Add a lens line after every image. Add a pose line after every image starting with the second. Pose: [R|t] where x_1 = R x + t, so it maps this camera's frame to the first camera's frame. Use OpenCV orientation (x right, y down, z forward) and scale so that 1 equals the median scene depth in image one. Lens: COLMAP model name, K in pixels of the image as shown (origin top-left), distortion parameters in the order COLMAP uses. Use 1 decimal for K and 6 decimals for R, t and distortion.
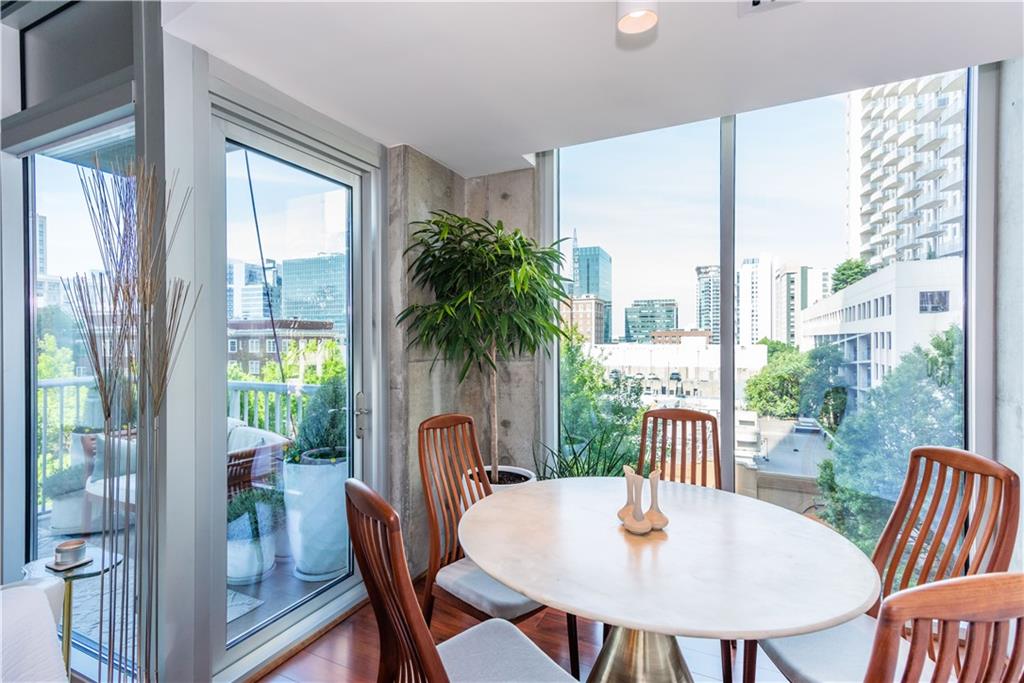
lens RADIAL K [[497.1, 0, 475.9], [0, 497.1, 338.4], [0, 0, 1]] dist [0.024066, -0.002822]
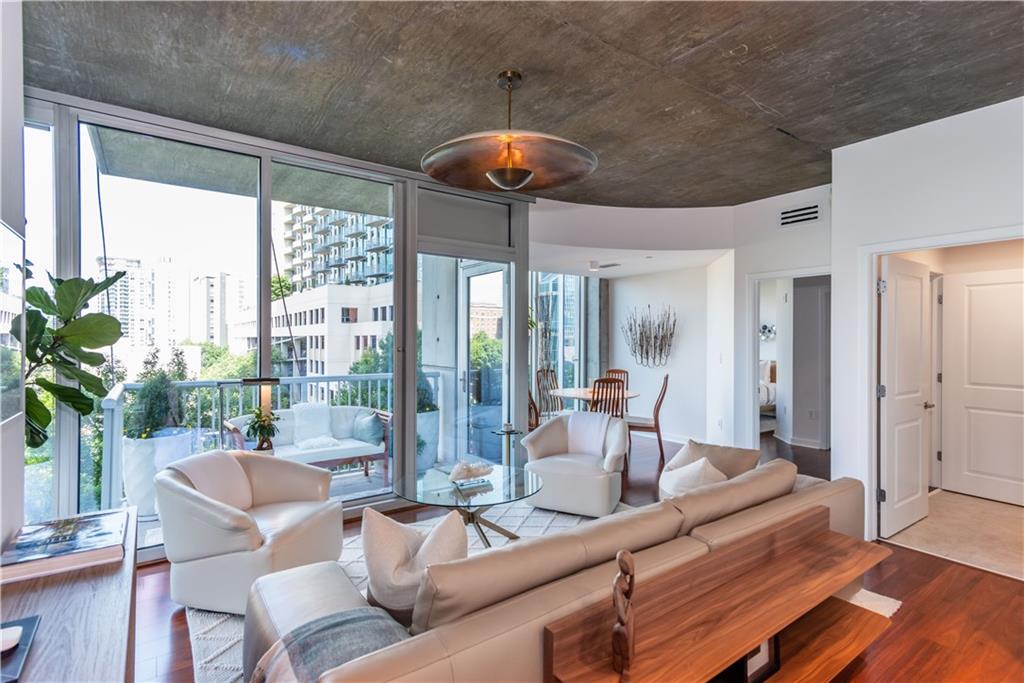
lens RADIAL K [[497.1, 0, 523.5], [0, 497.1, 340.8], [0, 0, 1]] dist [0.024066, -0.002822]
pose [[0.384052, 0.001828, 0.923310, -1.050493], [-0.005121, 0.999987, 0.000151, -0.013837], [-0.923297, -0.004787, 0.384056, 0.015866]]
